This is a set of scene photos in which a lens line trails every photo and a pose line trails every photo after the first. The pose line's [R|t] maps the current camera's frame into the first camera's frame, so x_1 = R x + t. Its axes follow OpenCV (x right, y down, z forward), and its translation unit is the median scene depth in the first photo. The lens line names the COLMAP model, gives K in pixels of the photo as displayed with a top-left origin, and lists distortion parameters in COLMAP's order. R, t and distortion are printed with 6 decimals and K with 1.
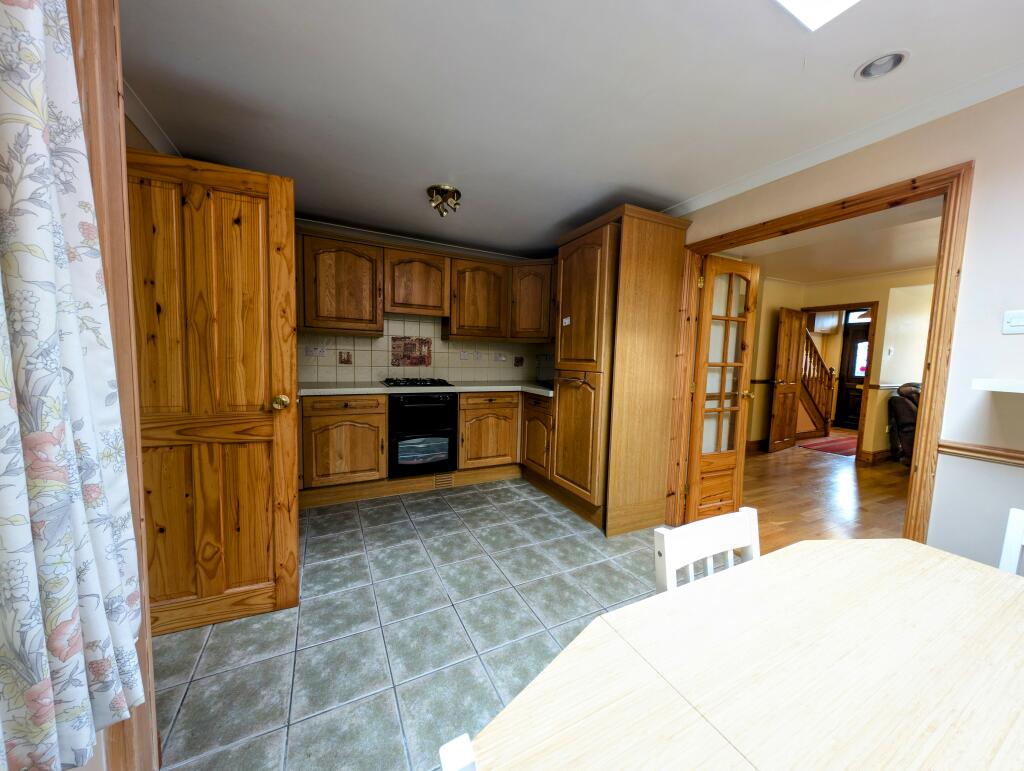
lens RADIAL K [[362.8, 0, 511.4], [0, 362.8, 385.2], [0, 0, 1]] dist [0.002270, -0.001118]
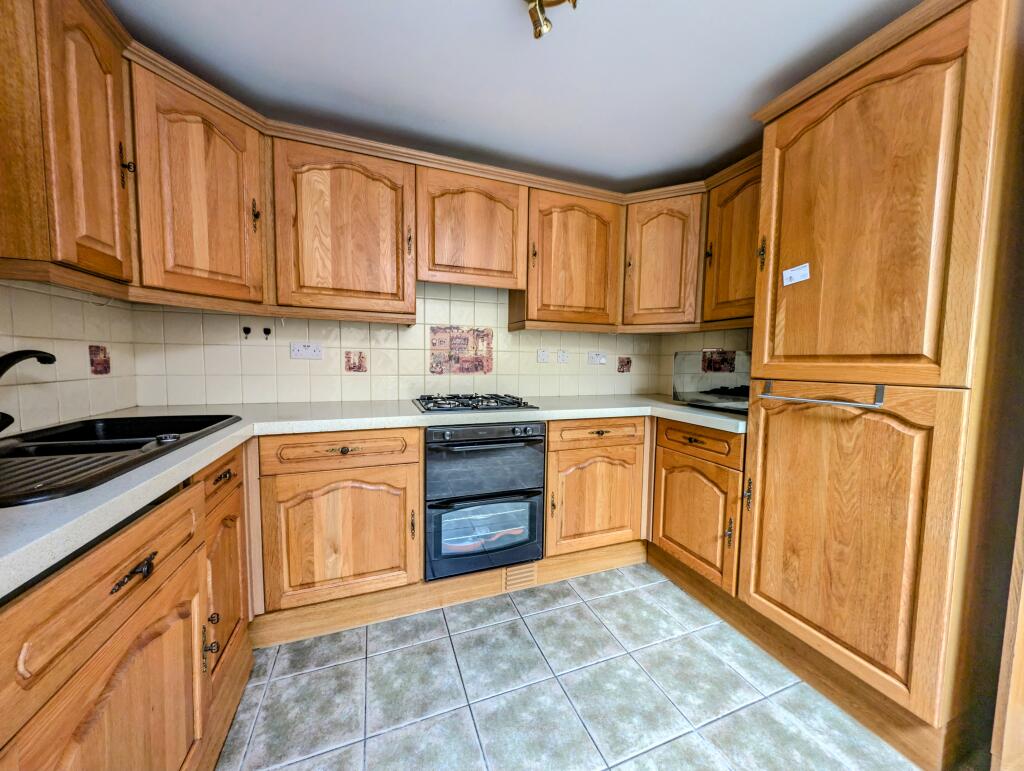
lens RADIAL K [[362.8, 0, 509.5], [0, 362.8, 384.6], [0, 0, 1]] dist [0.002270, -0.001118]
pose [[0.994013, -0.005972, -0.109099, -0.153349], [0.004260, 0.999864, -0.015919, -0.028594], [0.109179, 0.015359, 0.993903, 0.477222]]
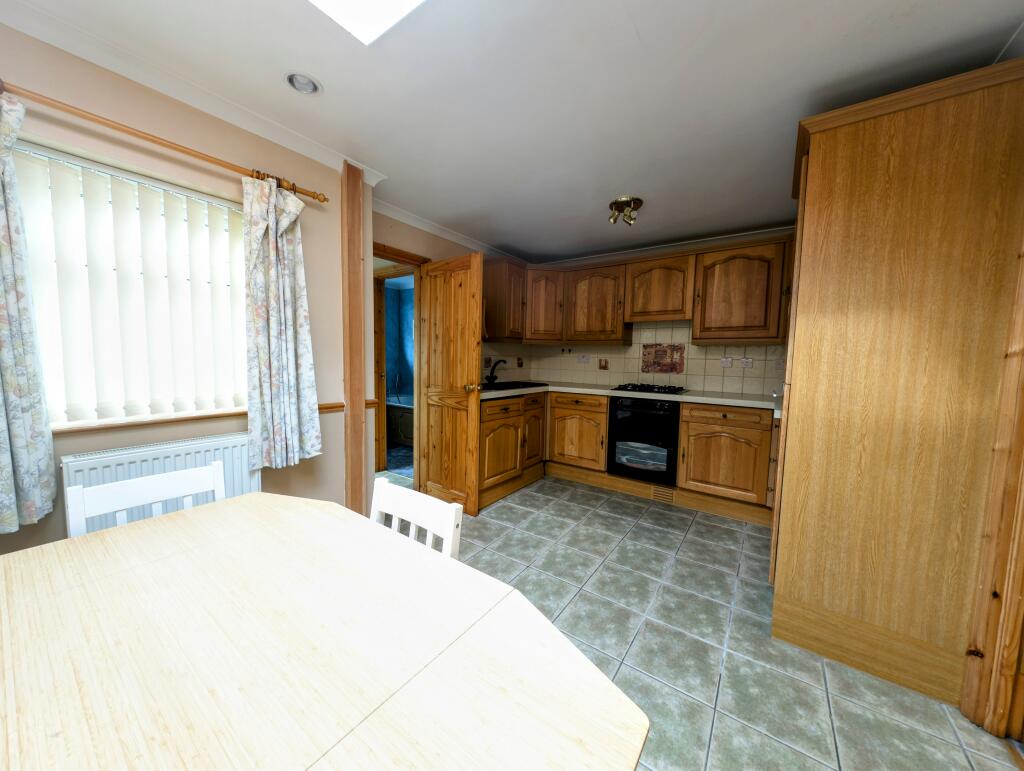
lens RADIAL K [[362.8, 0, 509.8], [0, 362.8, 385.2], [0, 0, 1]] dist [0.002270, -0.001118]
pose [[0.457423, 0.050762, -0.887799, 0.502106], [-0.080269, 0.996651, 0.015628, -0.001902], [0.885619, 0.064114, 0.459965, 0.213965]]
